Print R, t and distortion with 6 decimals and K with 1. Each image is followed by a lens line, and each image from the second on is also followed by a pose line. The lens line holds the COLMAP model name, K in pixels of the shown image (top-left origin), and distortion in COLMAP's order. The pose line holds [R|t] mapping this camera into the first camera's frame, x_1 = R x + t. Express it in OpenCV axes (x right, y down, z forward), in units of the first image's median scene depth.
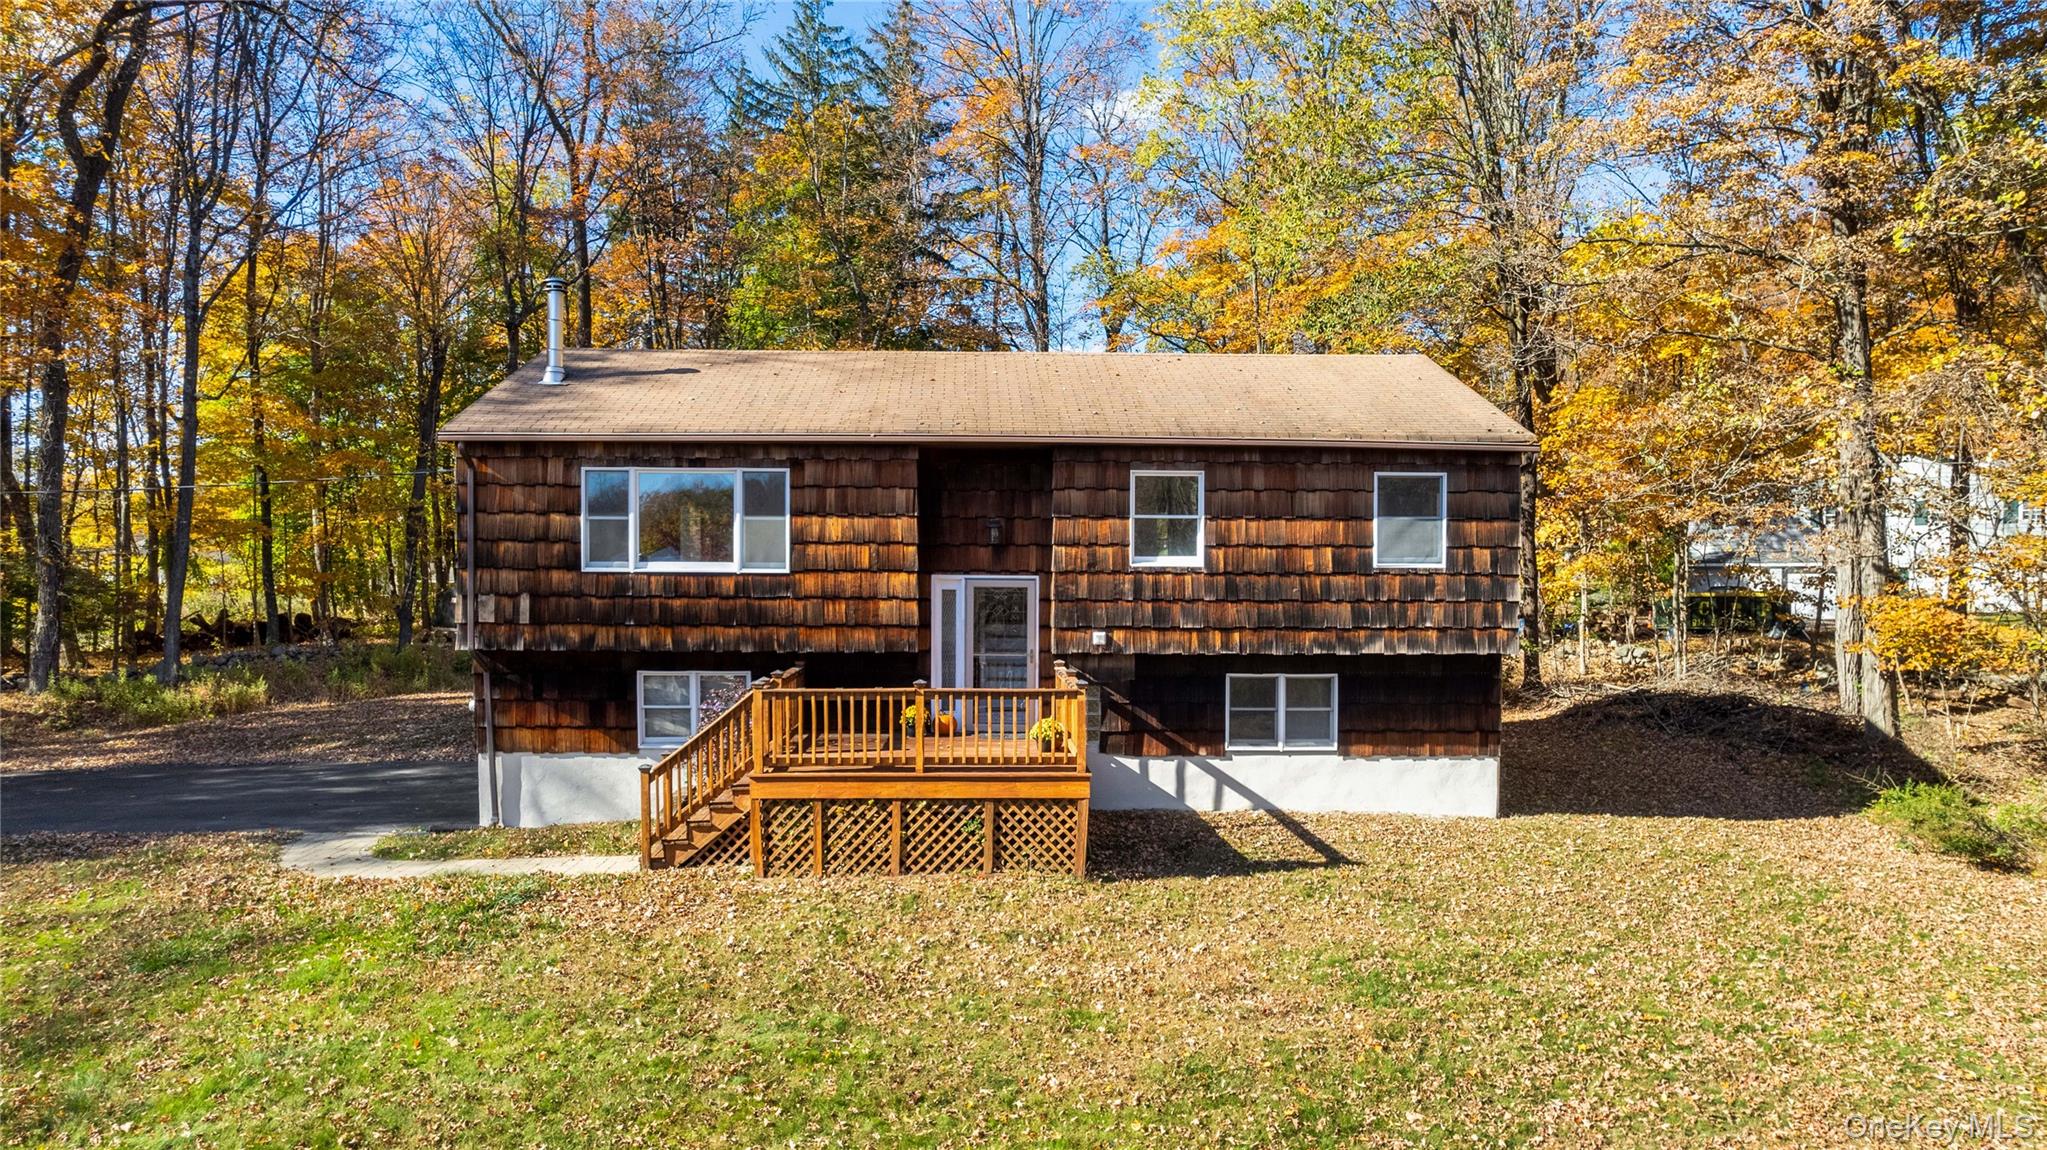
lens RADIAL K [[886.1, 0, 1023.4], [0, 886.1, 574.1], [0, 0, 1]] dist [0.000295, 0.000047]
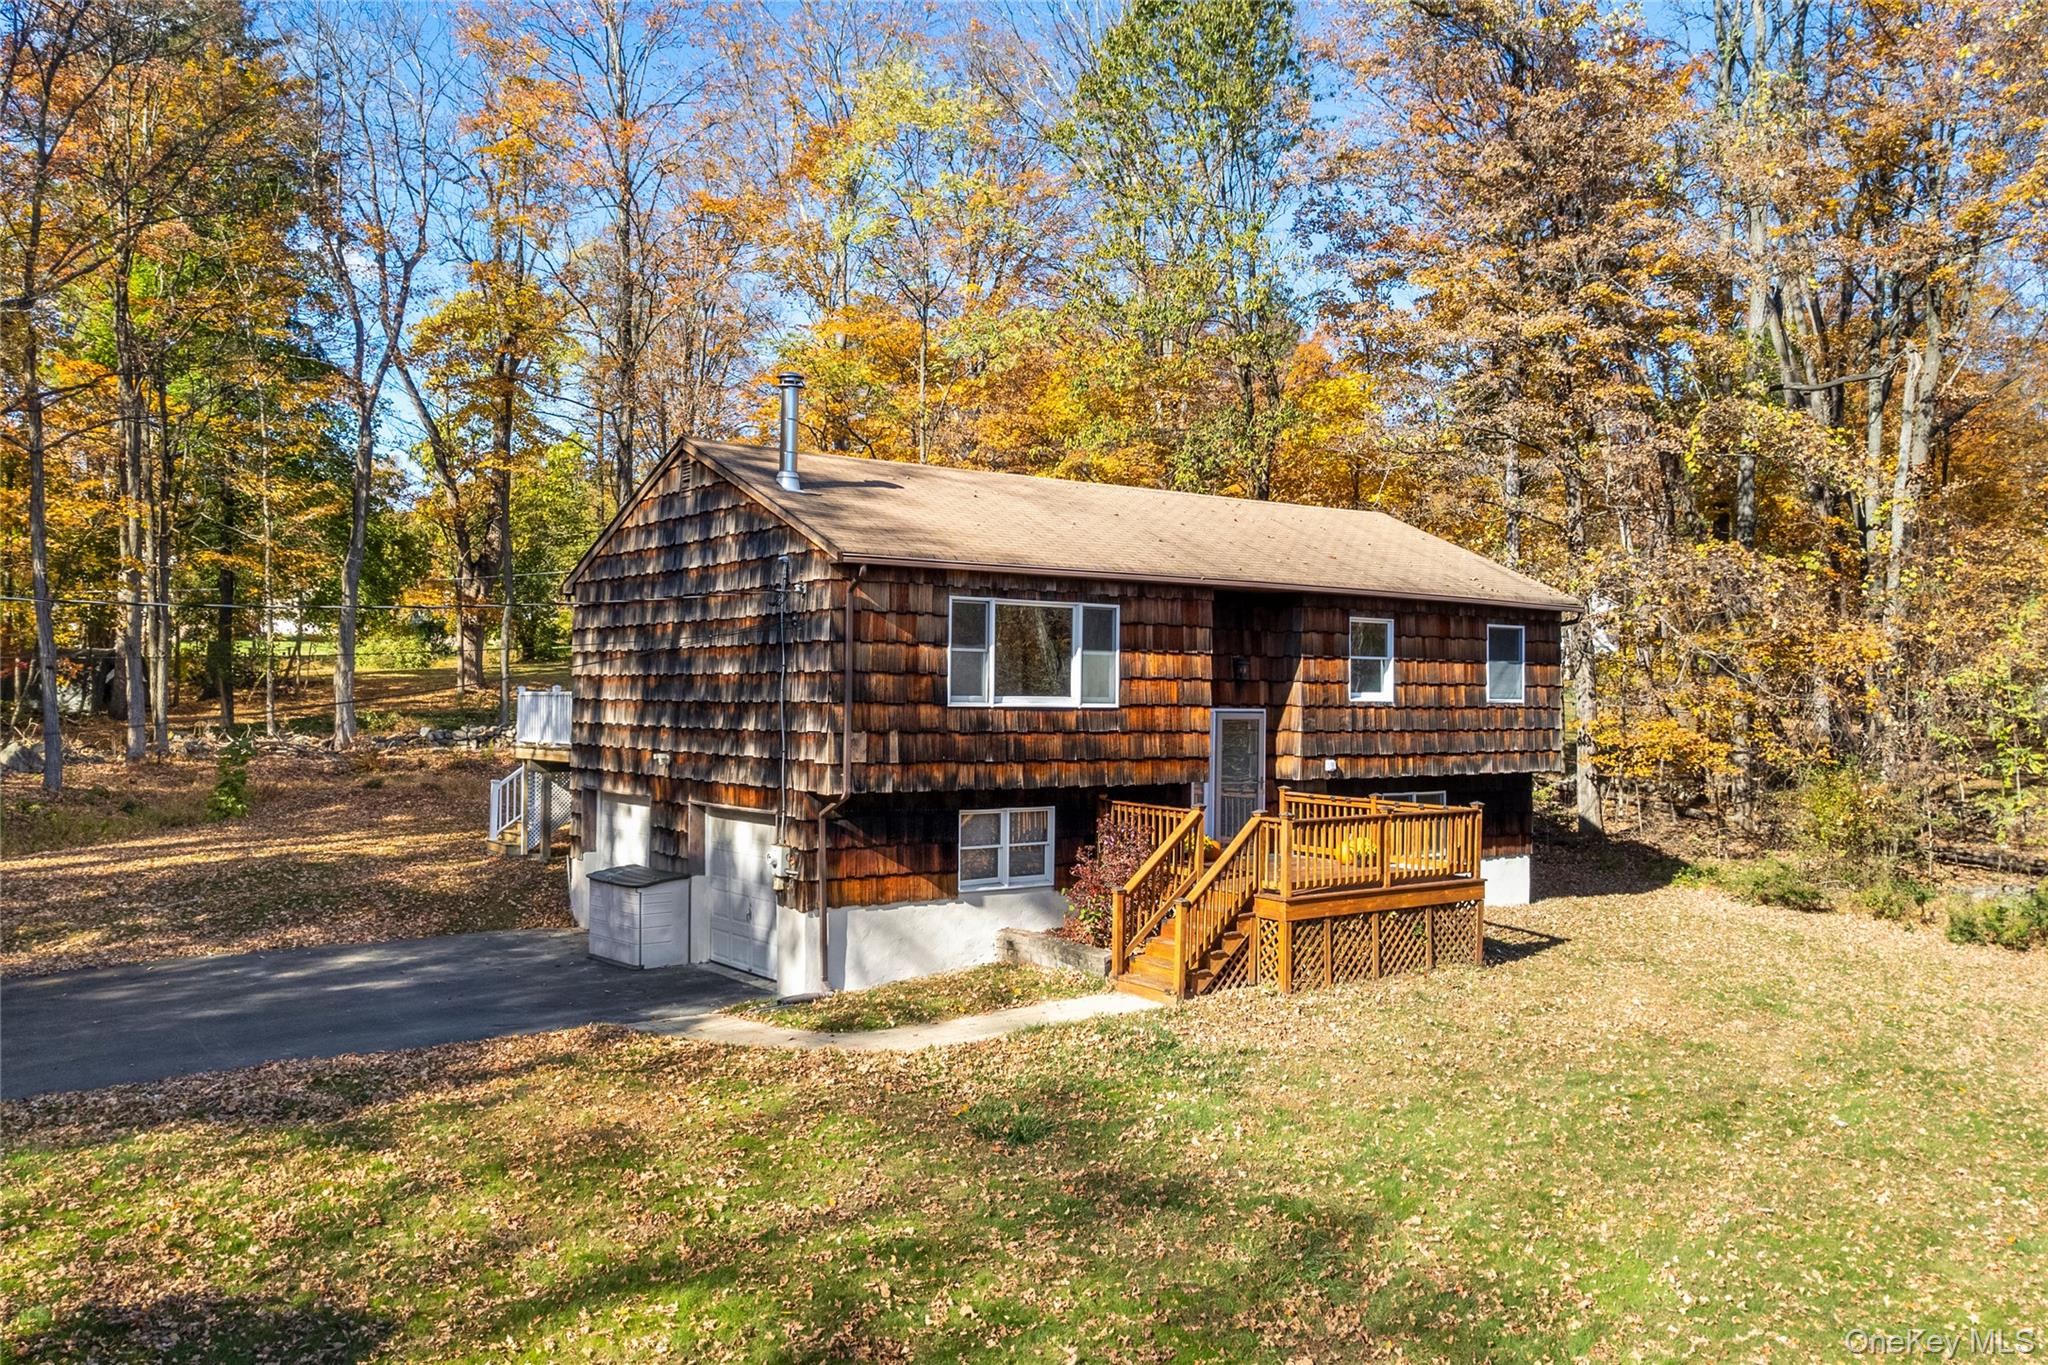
lens RADIAL K [[924.1, 0, 1023.8], [0, 924.1, 688.3], [0, 0, 1]] dist [0.010206, -0.002572]
pose [[0.931859, 0.006572, 0.362762, -0.745126], [0.000204, 0.999826, -0.018639, -0.003989], [-0.362822, 0.017443, 0.931695, 0.052814]]
